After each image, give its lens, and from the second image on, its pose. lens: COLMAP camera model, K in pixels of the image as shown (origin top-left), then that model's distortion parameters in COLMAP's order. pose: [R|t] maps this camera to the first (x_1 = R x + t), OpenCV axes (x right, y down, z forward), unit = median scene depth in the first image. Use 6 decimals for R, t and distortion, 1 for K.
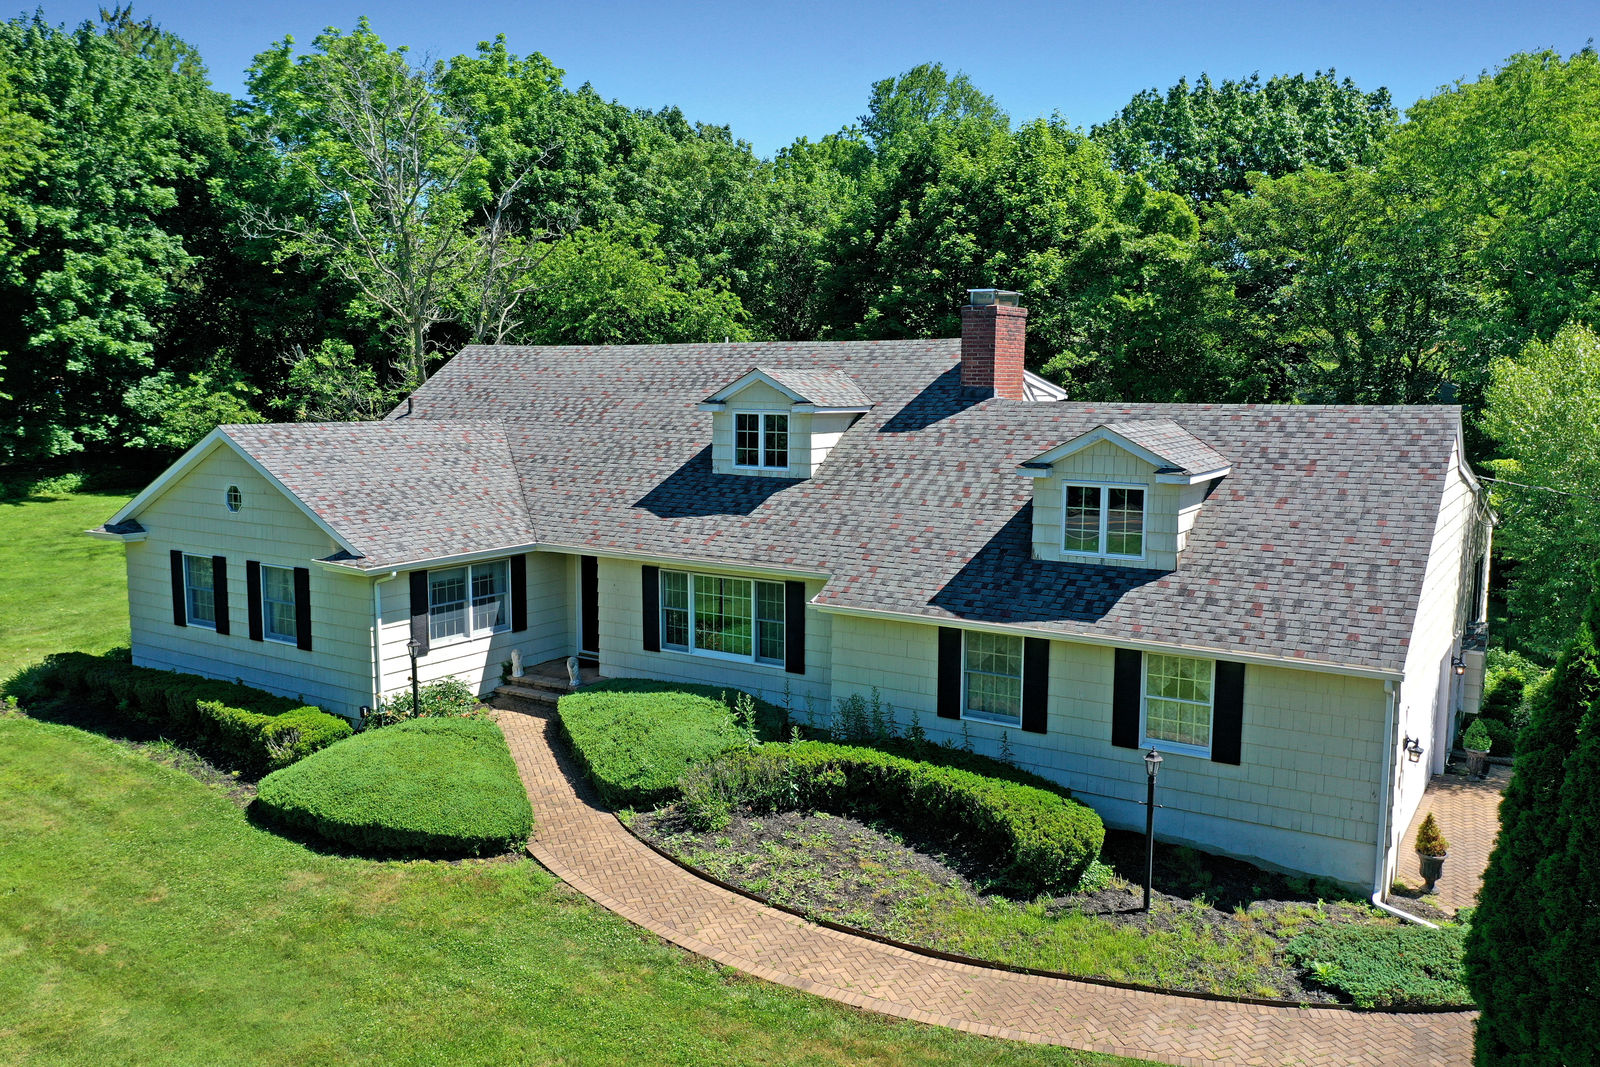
lens RADIAL K [[1235.3, 0, 800.0], [0, 1235.3, 533.5], [0, 0, 1]] dist [-0.003047, -0.002182]
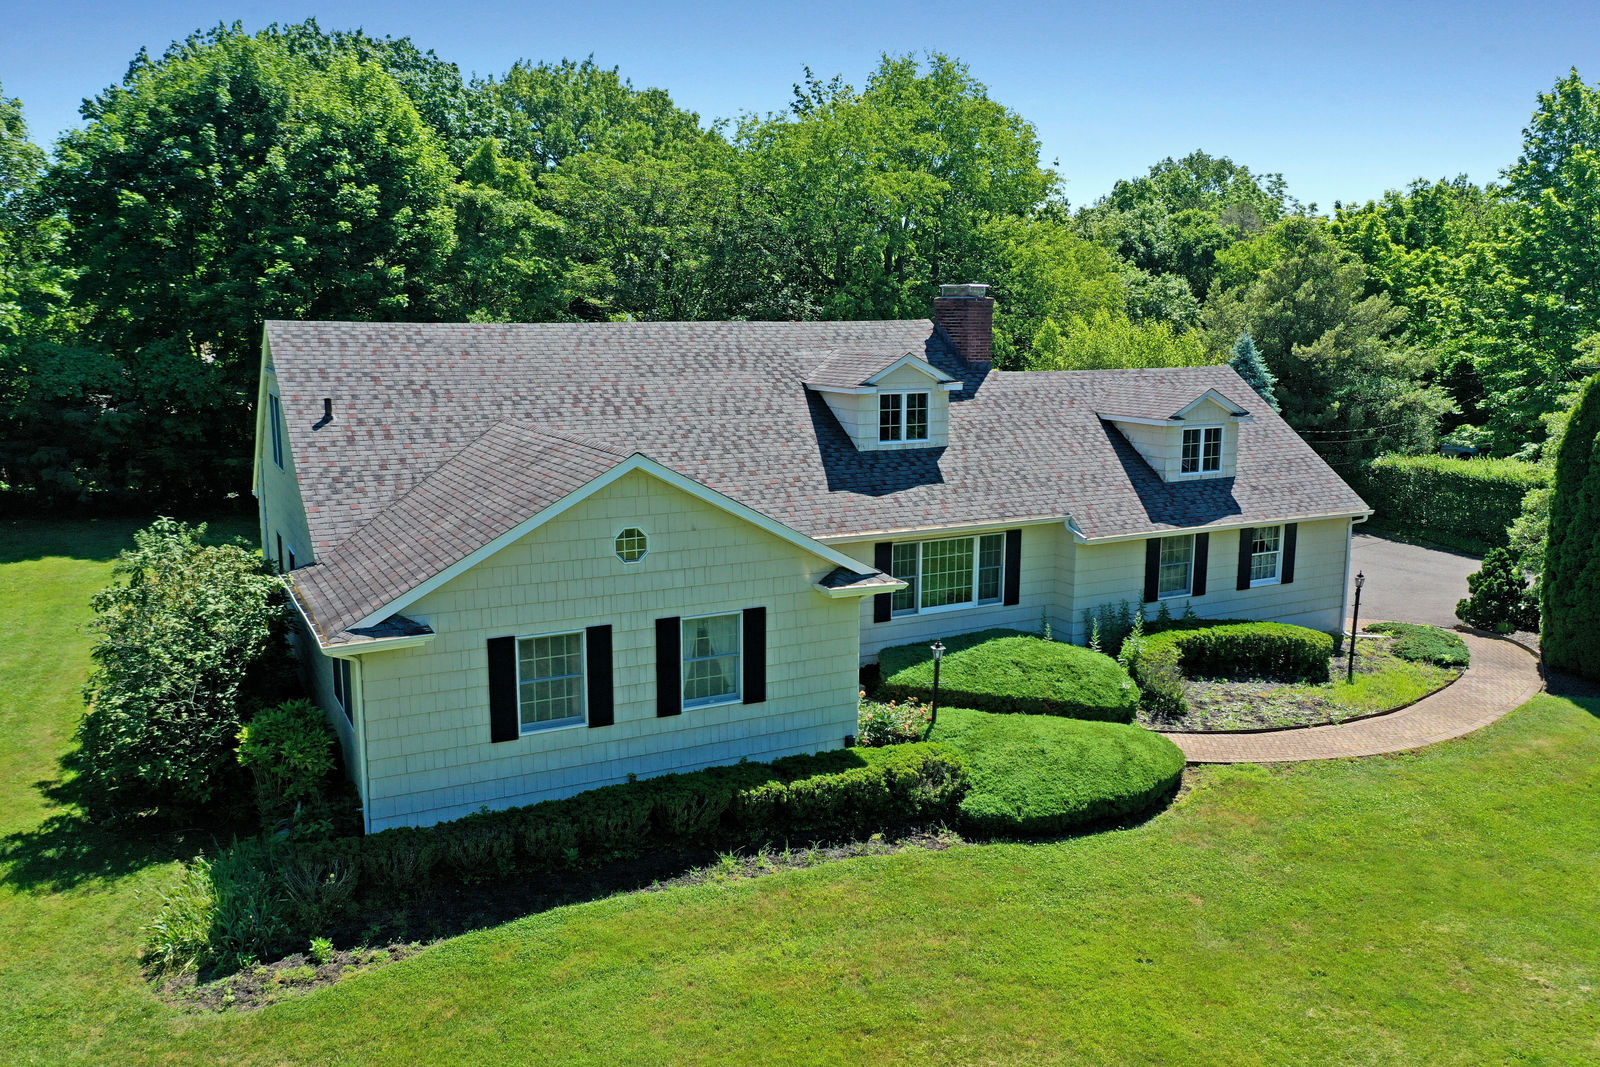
lens RADIAL K [[1235.3, 0, 800.0], [0, 1235.3, 533.5], [0, 0, 1]] dist [-0.003047, -0.002182]
pose [[0.501639, -0.155171, 0.851047, -1.175757], [0.108689, 0.987291, 0.115947, -0.124888], [-0.858222, 0.034336, 0.512129, 0.575690]]
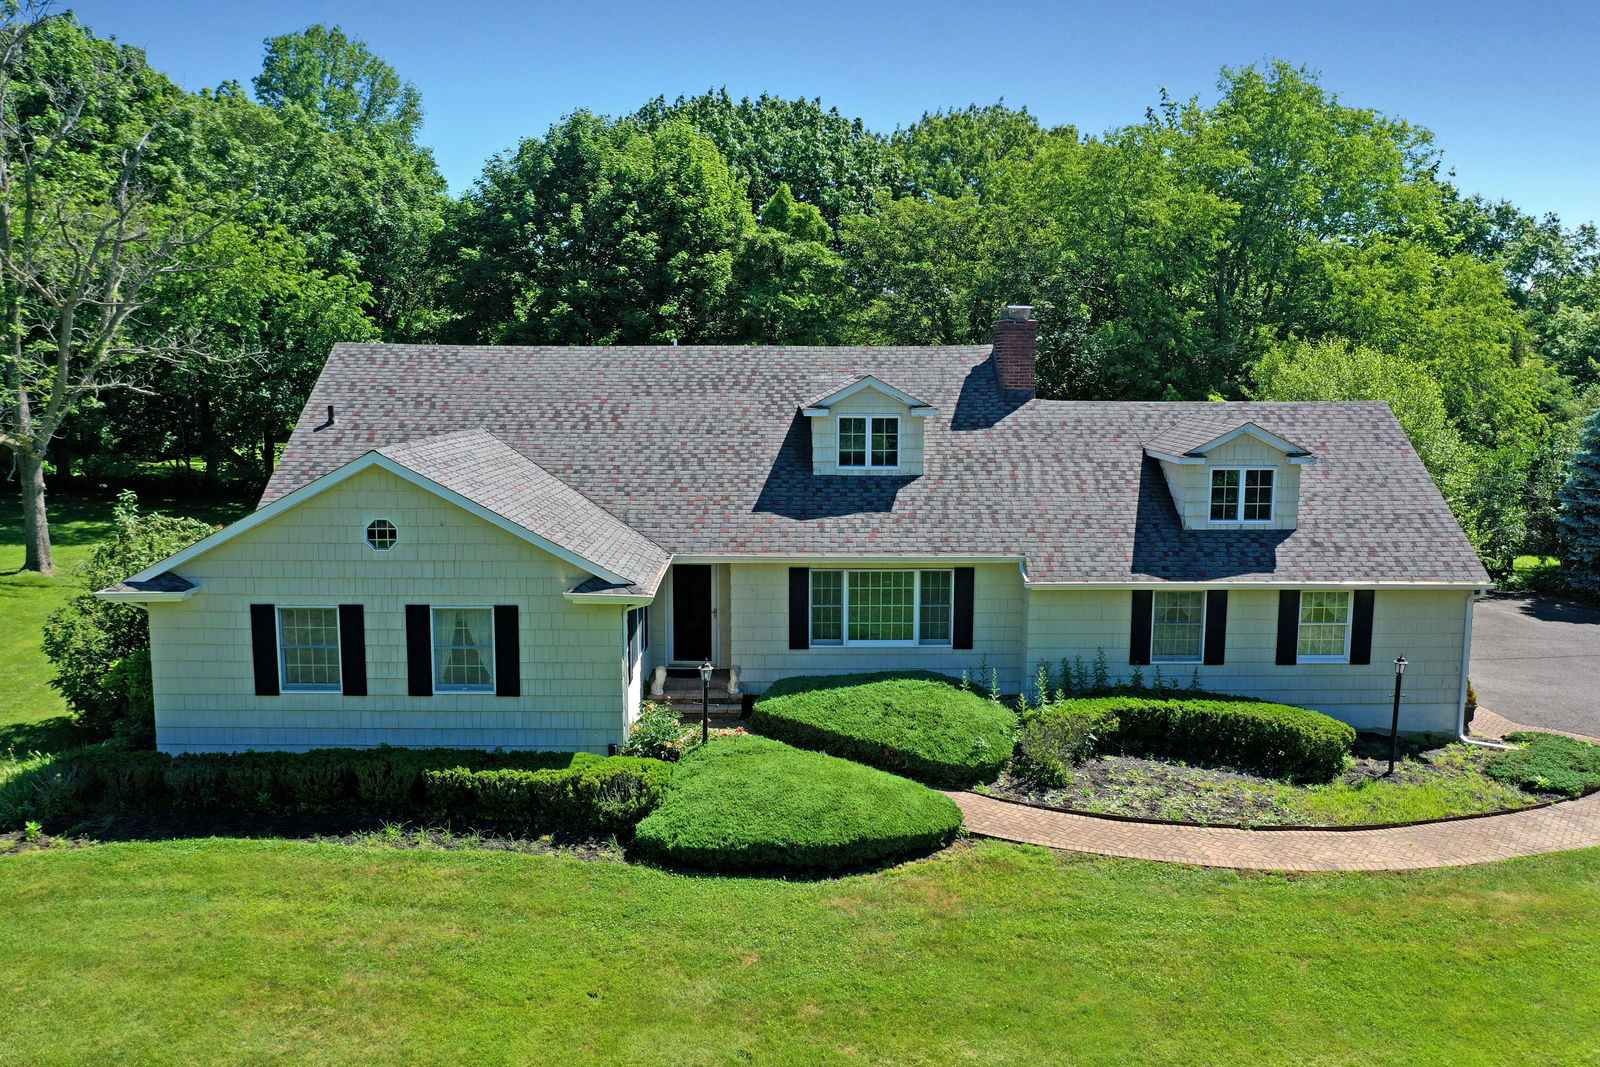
lens RADIAL K [[1235.3, 0, 800.0], [0, 1235.3, 533.5], [0, 0, 1]] dist [-0.003047, -0.002182]
pose [[0.836028, -0.077787, 0.543145, -0.755299], [0.068618, 0.996951, 0.037160, -0.044872], [-0.544379, 0.006202, 0.838816, 0.146995]]
